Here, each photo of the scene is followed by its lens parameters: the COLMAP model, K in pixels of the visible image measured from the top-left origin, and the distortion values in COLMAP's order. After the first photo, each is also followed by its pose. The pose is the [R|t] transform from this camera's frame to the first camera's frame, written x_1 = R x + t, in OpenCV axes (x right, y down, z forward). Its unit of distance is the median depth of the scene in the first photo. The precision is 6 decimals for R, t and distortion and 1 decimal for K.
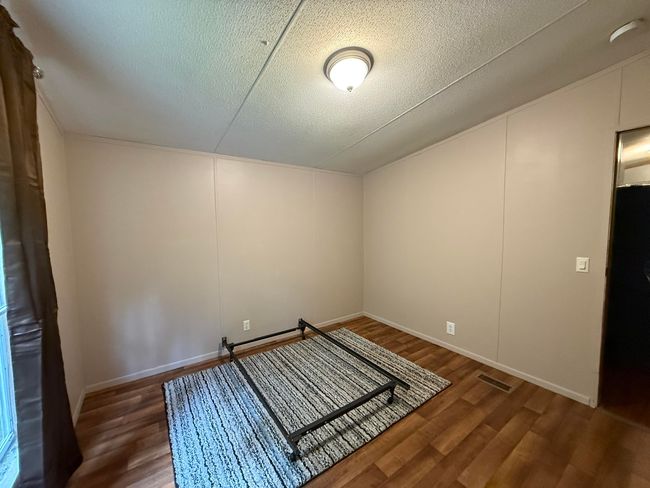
lens RADIAL K [[257.2, 0, 324.0], [0, 257.2, 245.0], [0, 0, 1]] dist [0.000968, -0.000070]
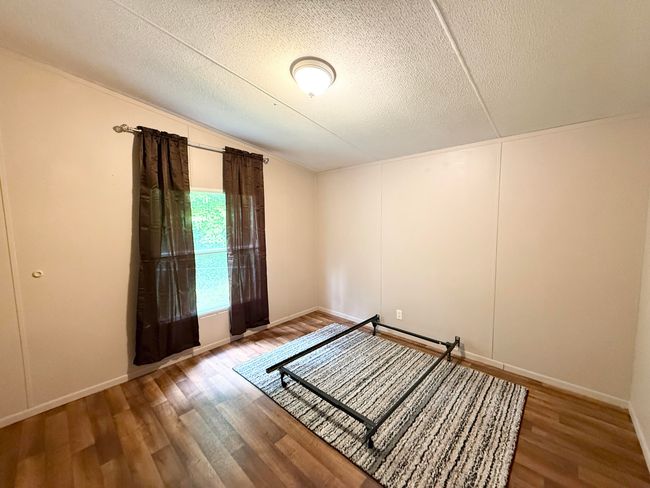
lens RADIAL K [[257.2, 0, 323.0], [0, 257.2, 243.7], [0, 0, 1]] dist [0.000968, -0.000070]
pose [[0.198978, 0.085600, -0.976258, 0.923606], [-0.067682, 0.995000, 0.073448, -0.052907], [0.977664, 0.051461, 0.203776, 0.649596]]
